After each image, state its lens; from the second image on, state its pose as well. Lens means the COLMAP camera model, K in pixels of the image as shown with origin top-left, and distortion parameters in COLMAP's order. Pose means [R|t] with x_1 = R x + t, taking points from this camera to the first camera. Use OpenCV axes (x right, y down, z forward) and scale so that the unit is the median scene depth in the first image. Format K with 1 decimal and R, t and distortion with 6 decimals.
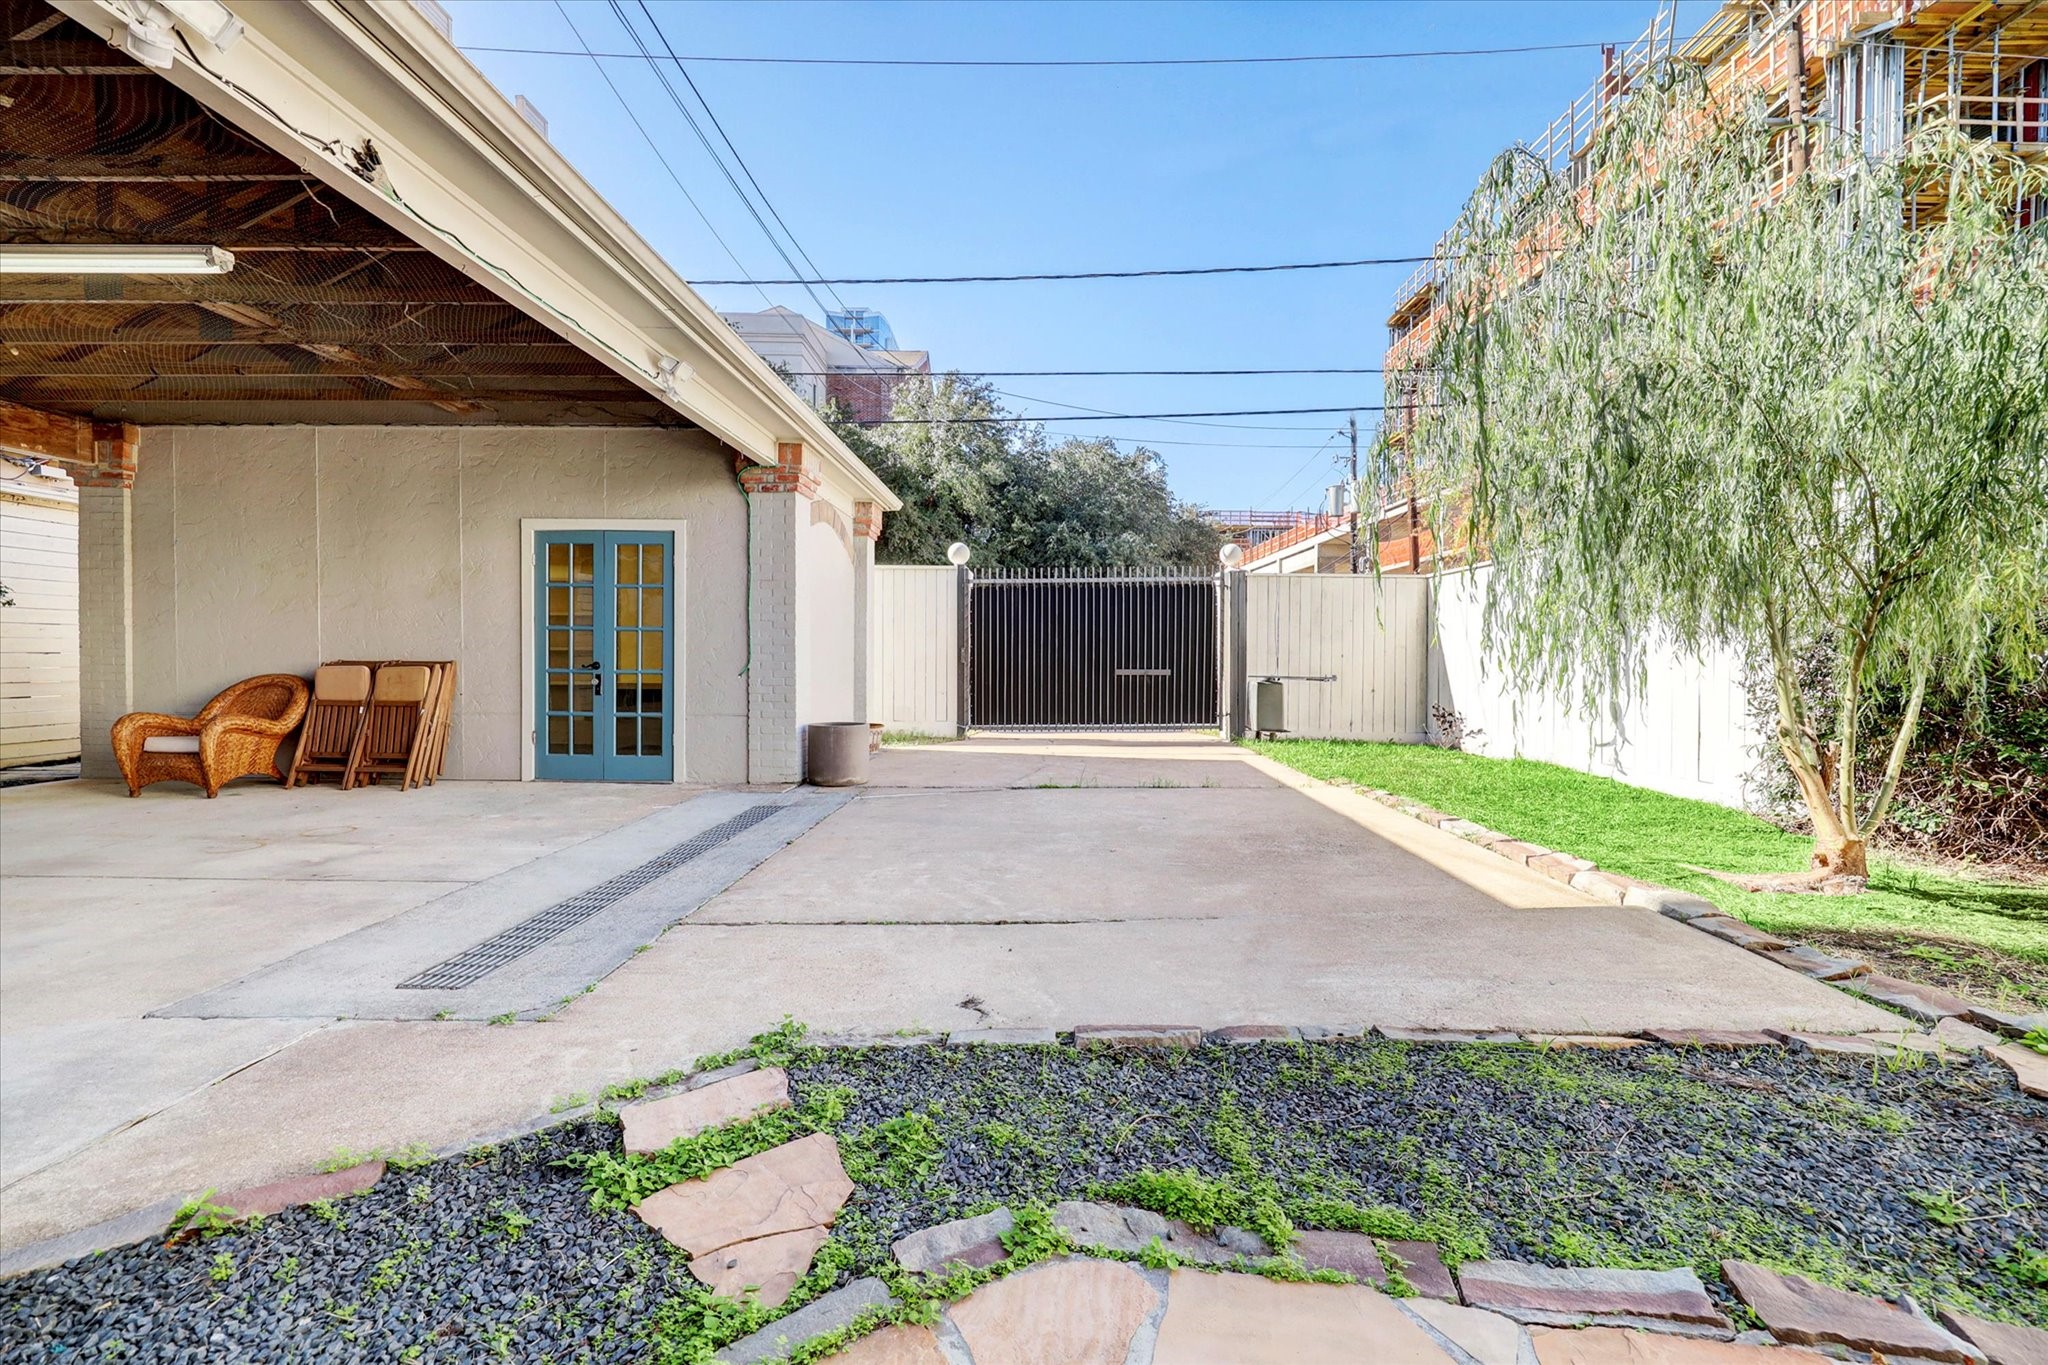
lens RADIAL K [[868.7, 0, 1030.6], [0, 868.7, 668.3], [0, 0, 1]] dist [0.001825, 0.000081]
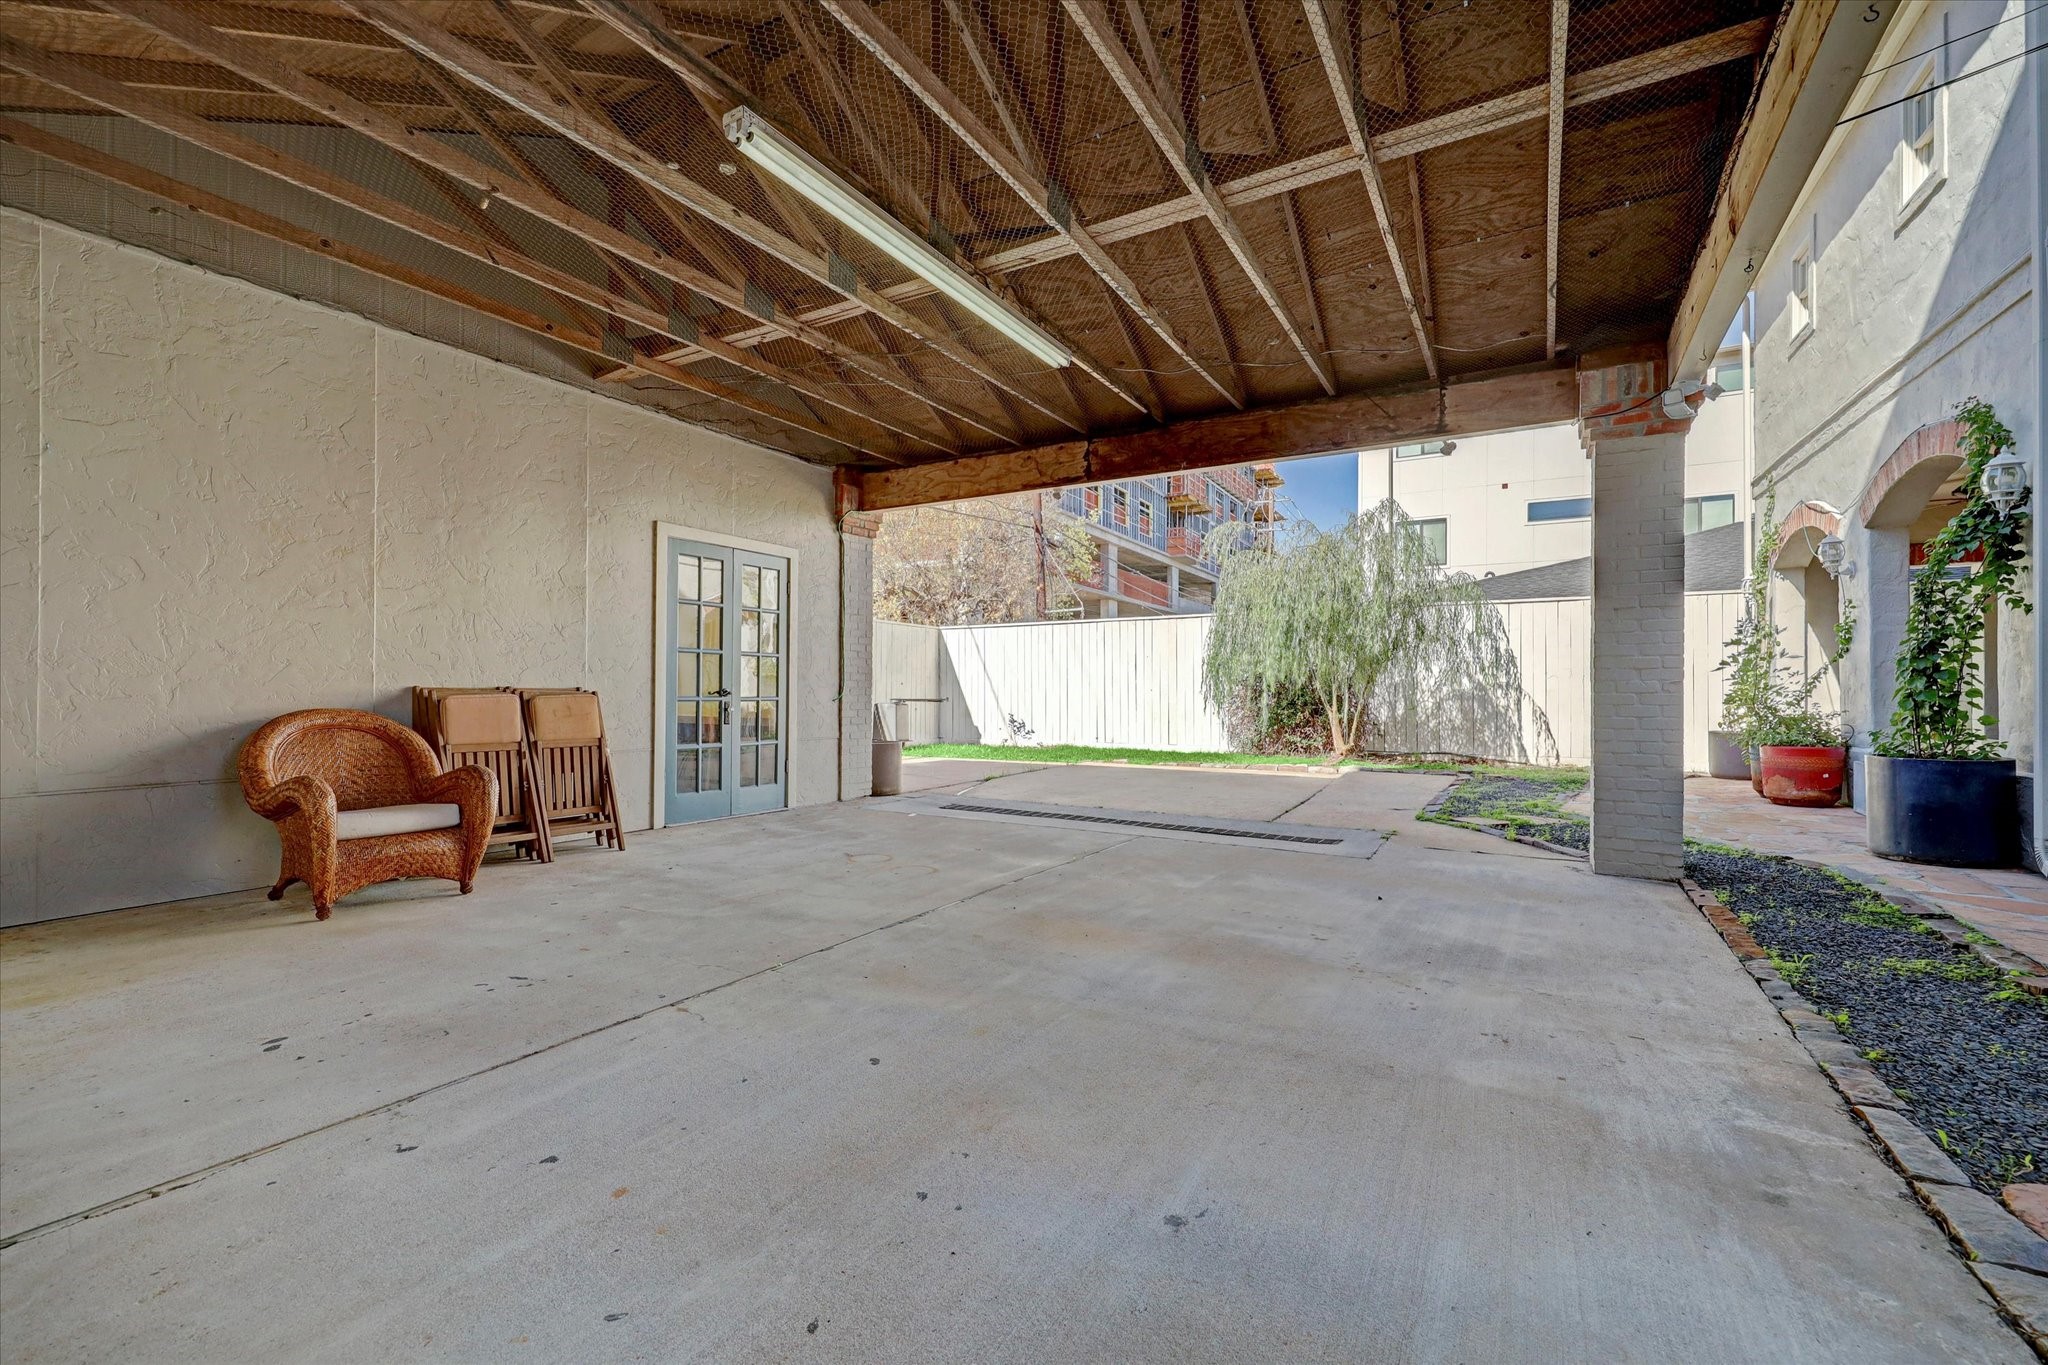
lens RADIAL K [[868.7, 0, 1025.0], [0, 868.7, 684.8], [0, 0, 1]] dist [0.001825, 0.000081]
pose [[0.494492, 0.001776, 0.869180, -1.143673], [0.013269, 0.999866, -0.009592, 0.001978], [-0.869081, 0.016277, 0.494402, 0.265367]]
